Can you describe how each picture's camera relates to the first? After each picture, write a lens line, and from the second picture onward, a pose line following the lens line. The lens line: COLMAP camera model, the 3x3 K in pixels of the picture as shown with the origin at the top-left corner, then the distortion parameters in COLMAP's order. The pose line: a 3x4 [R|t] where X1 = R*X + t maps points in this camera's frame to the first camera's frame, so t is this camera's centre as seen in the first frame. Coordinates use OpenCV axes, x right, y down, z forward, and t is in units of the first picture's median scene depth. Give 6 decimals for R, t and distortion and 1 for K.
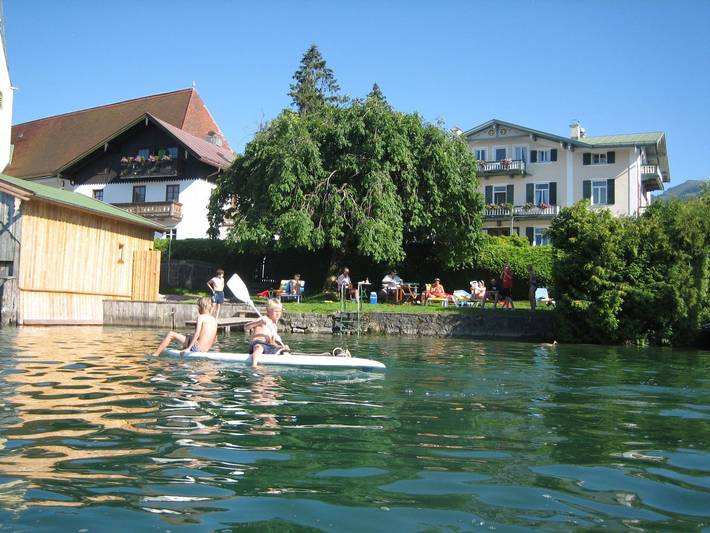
lens RADIAL K [[744.0, 0, 355.1], [0, 744.0, 261.6], [0, 0, 1]] dist [-0.069973, 0.000000]
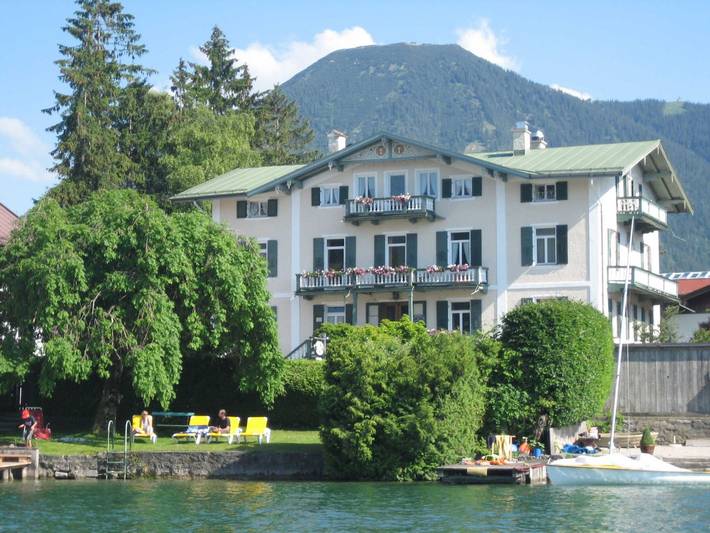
lens RADIAL K [[1757.1, 0, 352.0], [0, 1757.1, 263.3], [0, 0, 1]] dist [0.003893, 0.000000]
pose [[0.997432, -0.026242, 0.066634, 0.062027], [0.028036, 0.999265, -0.026134, -0.043546], [-0.065899, 0.027935, 0.997435, -0.516117]]
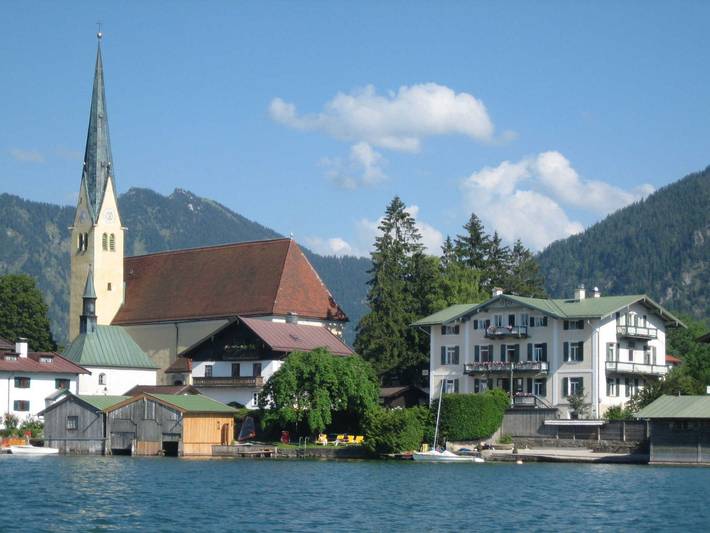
lens RADIAL K [[1757.1, 0, 353.8], [0, 1757.1, 266.8], [0, 0, 1]] dist [0.003893, 0.000000]
pose [[0.965810, -0.045740, -0.255184, 0.759432], [0.036980, 0.998554, -0.039026, -0.137300], [0.256600, 0.028255, 0.966105, -2.111074]]
